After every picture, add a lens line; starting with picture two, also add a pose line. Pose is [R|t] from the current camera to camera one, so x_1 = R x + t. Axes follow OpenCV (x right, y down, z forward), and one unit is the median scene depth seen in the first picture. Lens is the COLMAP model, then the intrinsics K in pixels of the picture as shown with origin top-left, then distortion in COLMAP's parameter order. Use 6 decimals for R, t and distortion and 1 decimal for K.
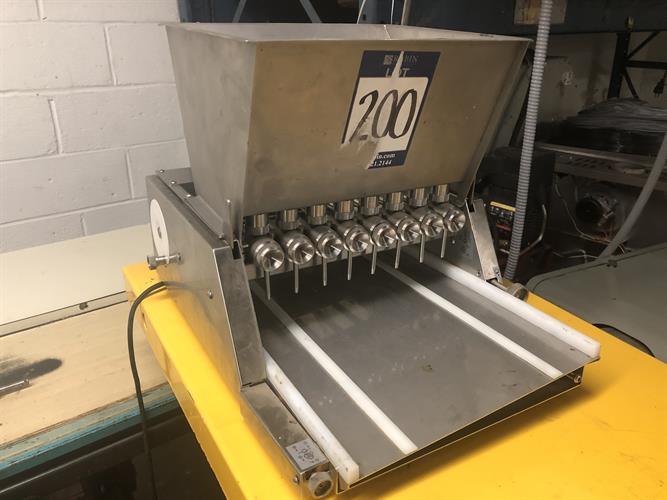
lens RADIAL K [[542.8, 0, 333.3], [0, 542.8, 255.6], [0, 0, 1]] dist [0.027044, -0.011524]
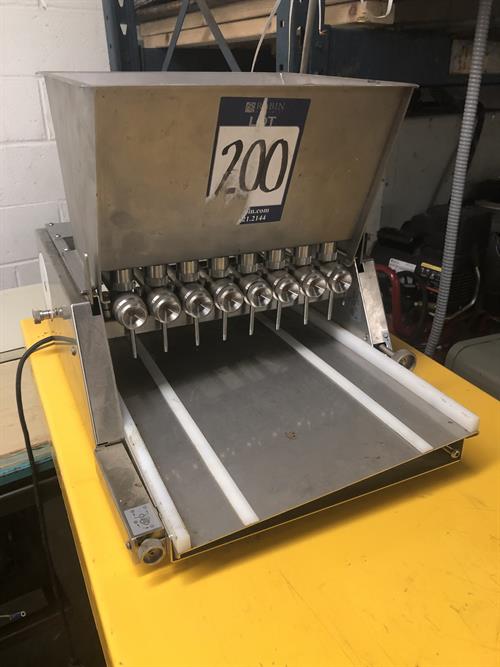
lens RADIAL K [[542.8, 0, 250.2], [0, 542.8, 328.0], [0, 0, 1]] dist [0.027044, -0.011524]
pose [[0.996346, 0.028639, -0.080460, 0.157715], [-0.026599, 0.999300, 0.026318, -0.003549], [0.081158, -0.024081, 0.996410, 0.047112]]
